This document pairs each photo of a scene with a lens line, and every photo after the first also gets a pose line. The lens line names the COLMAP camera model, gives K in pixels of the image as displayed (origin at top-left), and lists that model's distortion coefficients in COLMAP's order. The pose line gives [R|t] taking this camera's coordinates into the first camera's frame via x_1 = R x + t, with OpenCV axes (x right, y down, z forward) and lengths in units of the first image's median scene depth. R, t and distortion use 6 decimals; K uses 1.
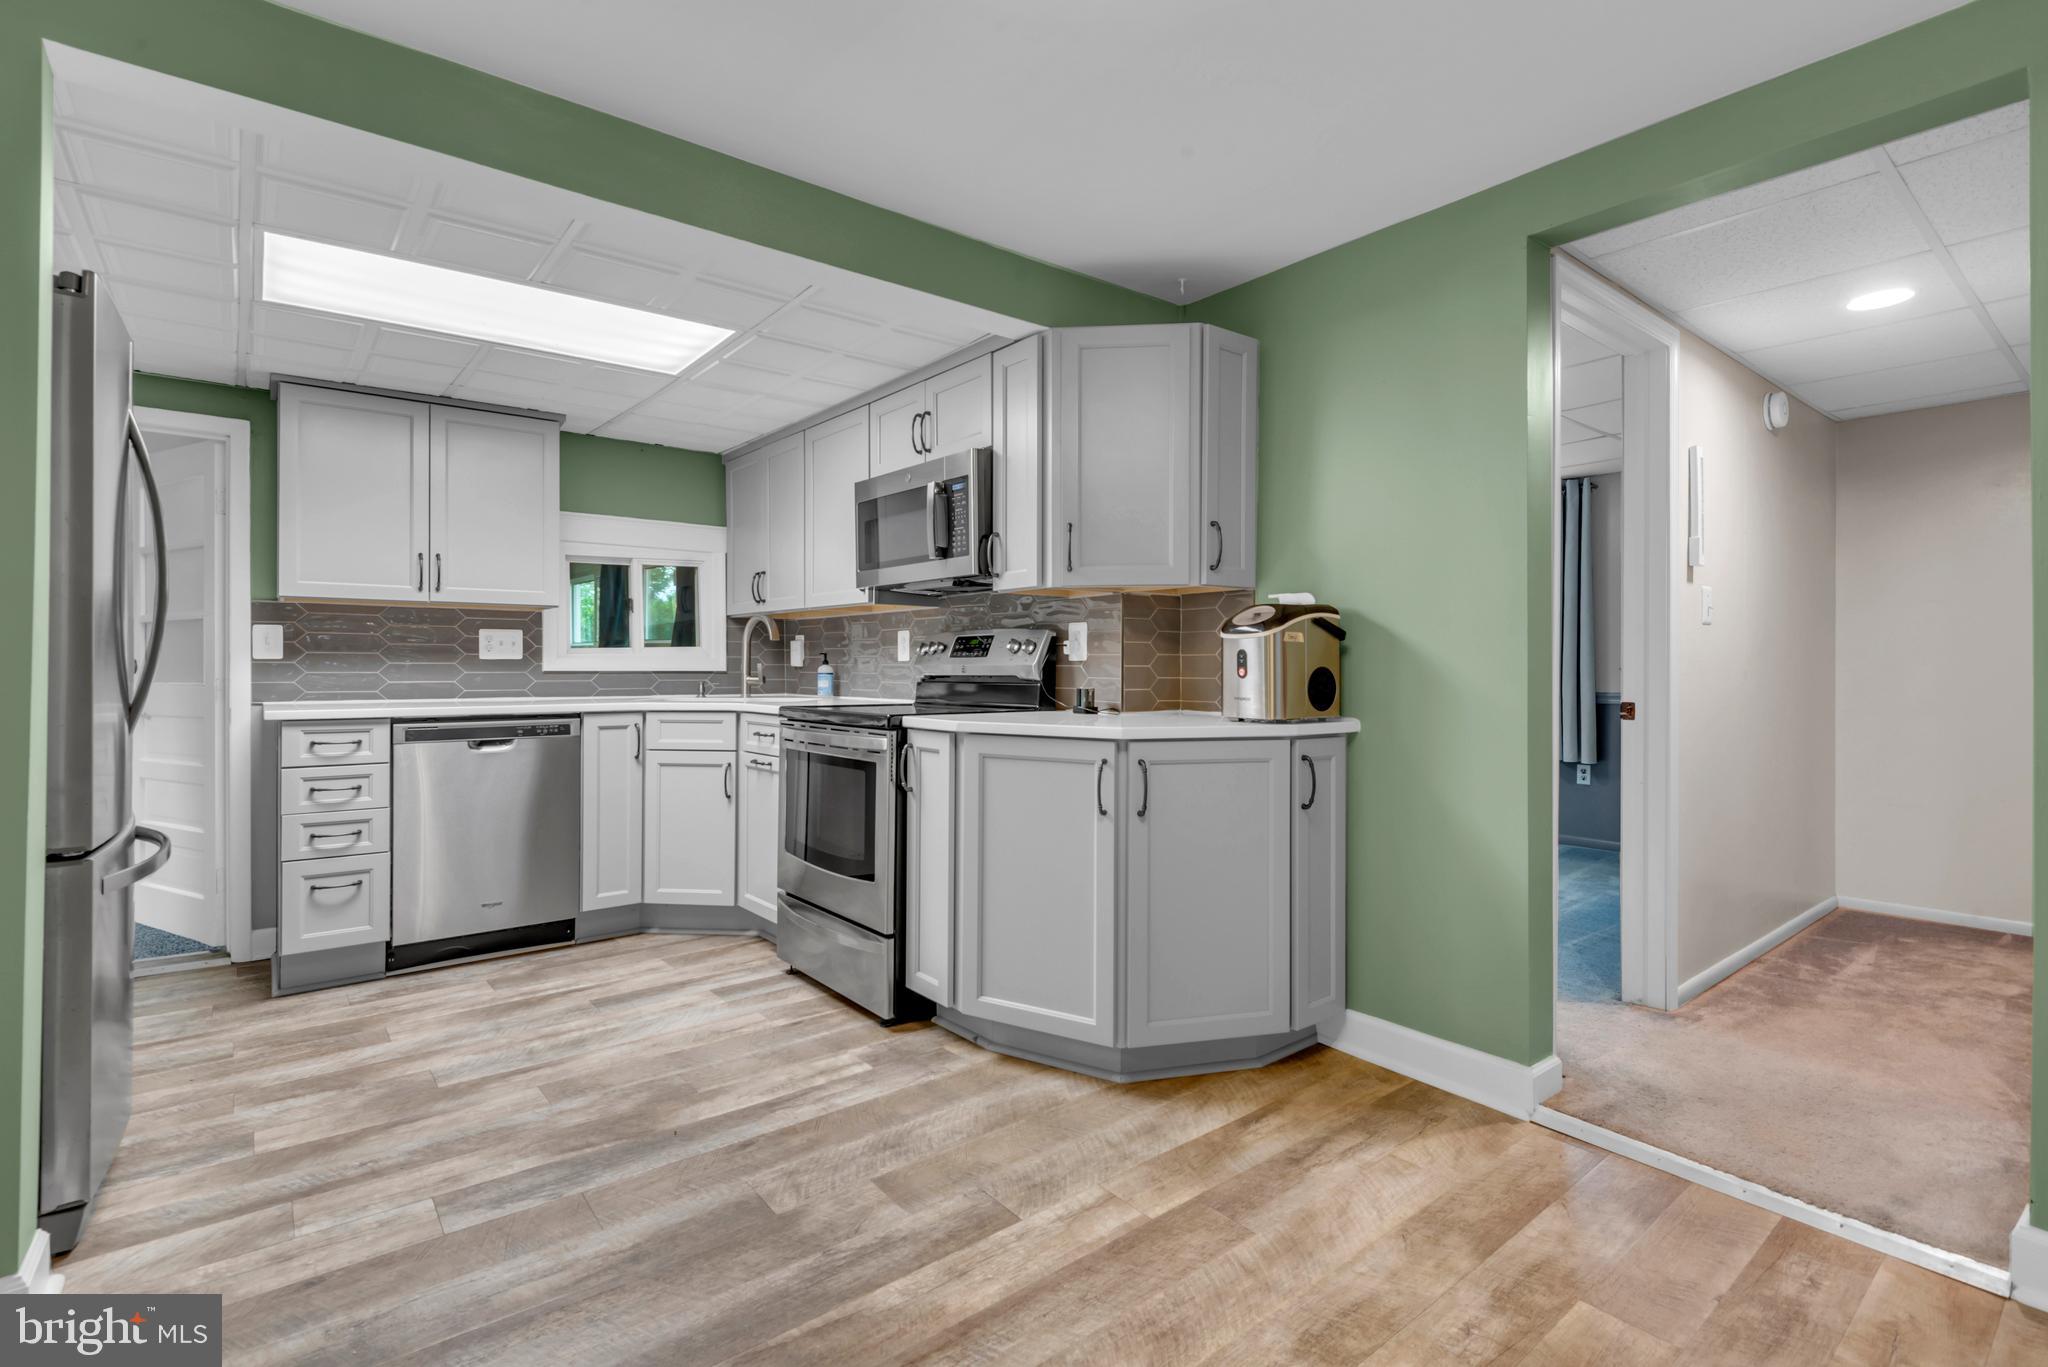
lens RADIAL K [[949.3, 0, 1016.4], [0, 949.3, 666.5], [0, 0, 1]] dist [0.025955, -0.018535]
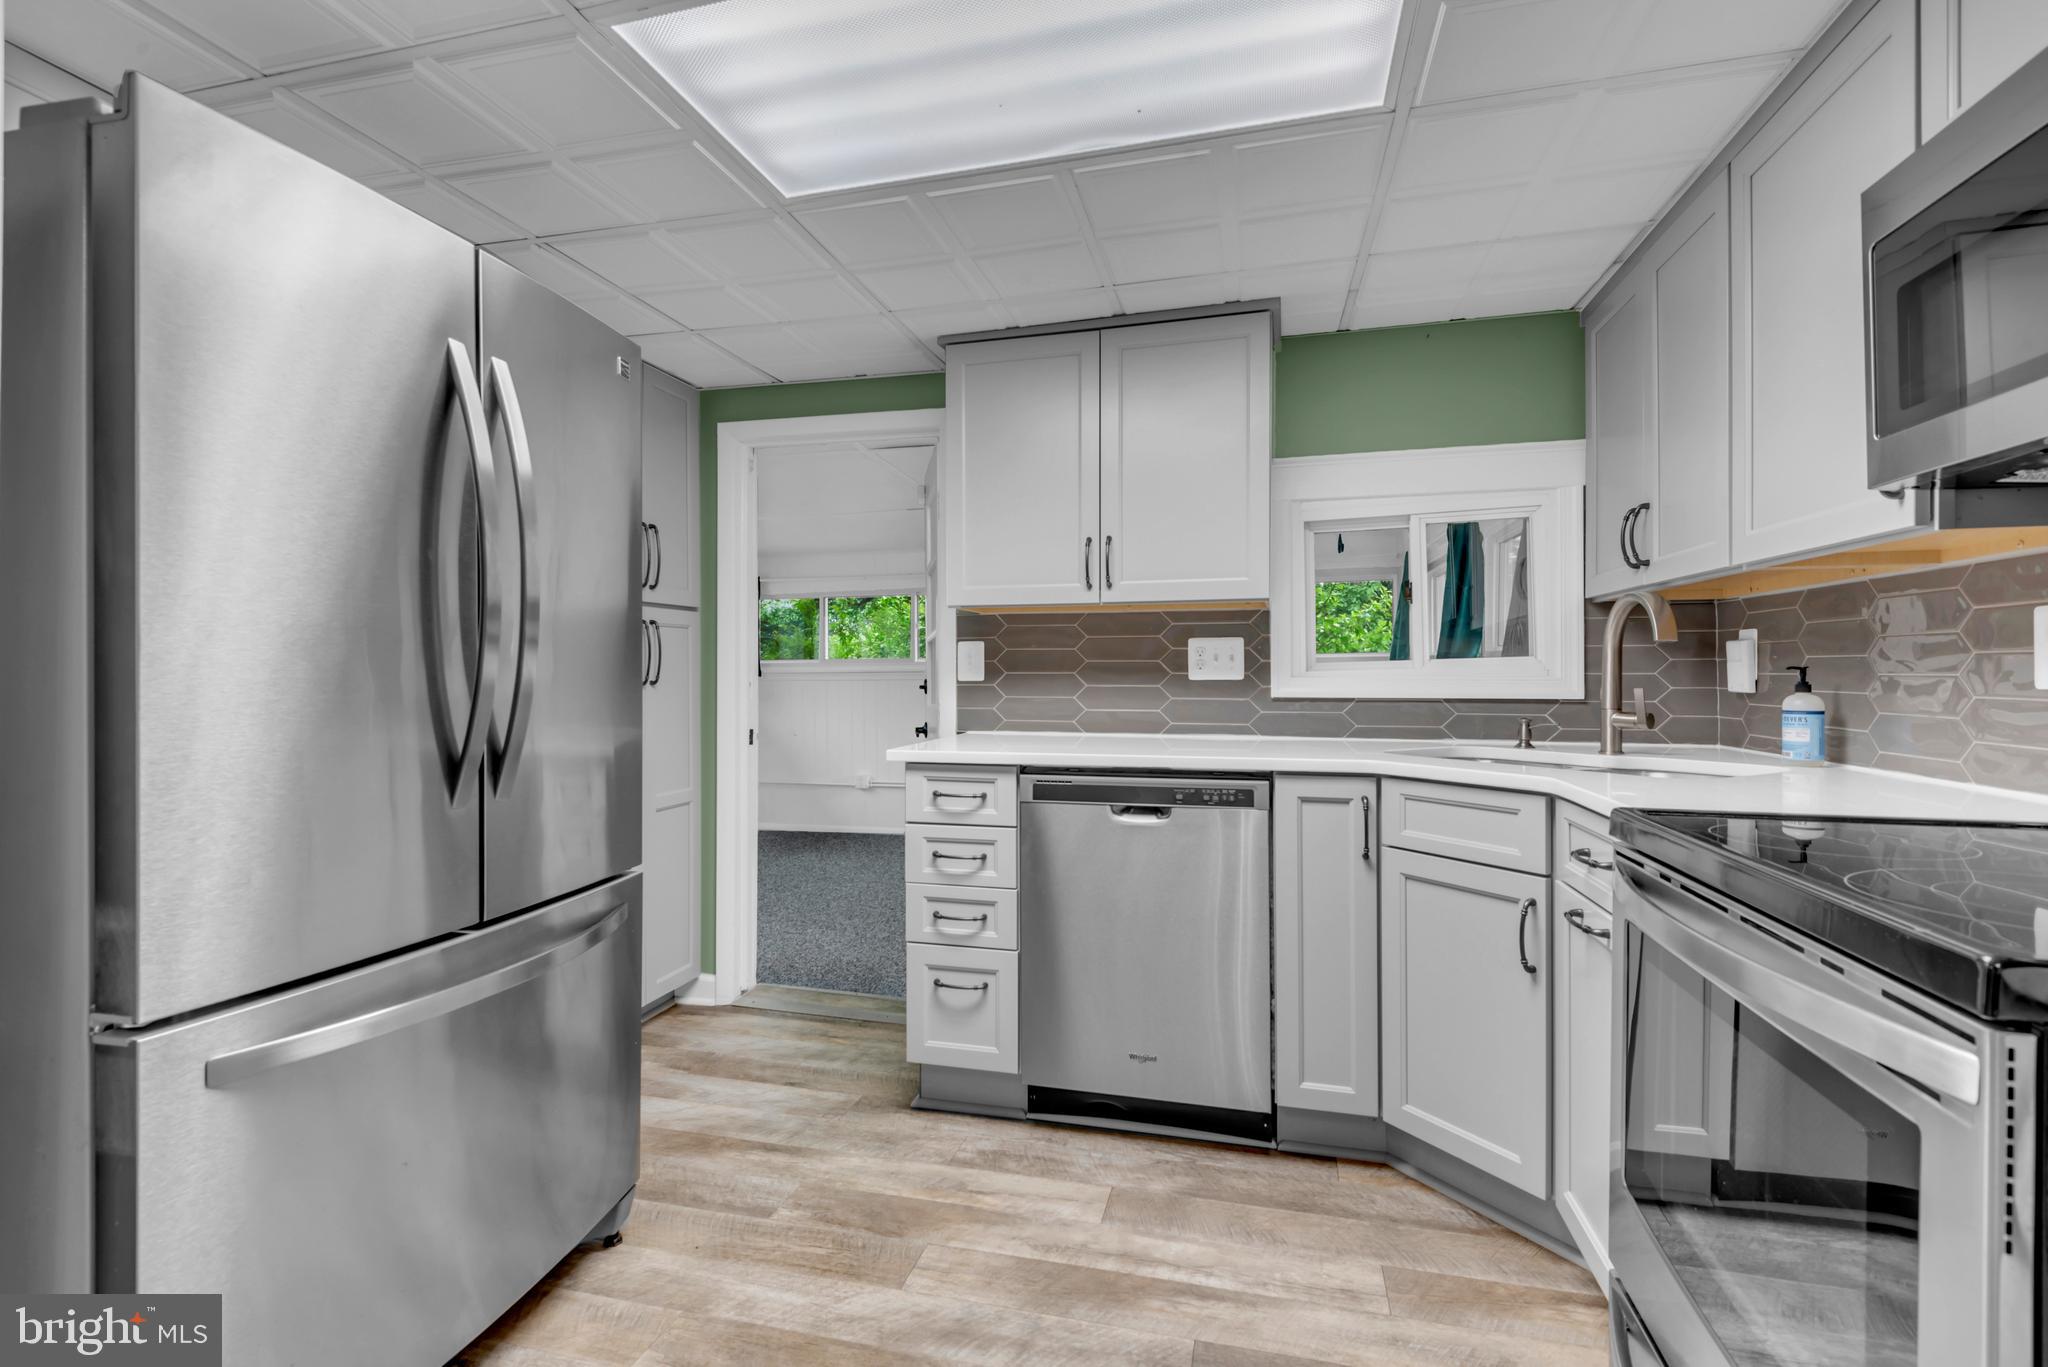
lens RADIAL K [[955.0, 0, 1018.4], [0, 955.0, 671.4], [0, 0, 1]] dist [0.026868, -0.020752]
pose [[0.596752, -0.003445, -0.802418, -0.088538], [0.002601, 0.999994, -0.002358, -0.018288], [0.802422, -0.000680, 0.596757, 0.672303]]
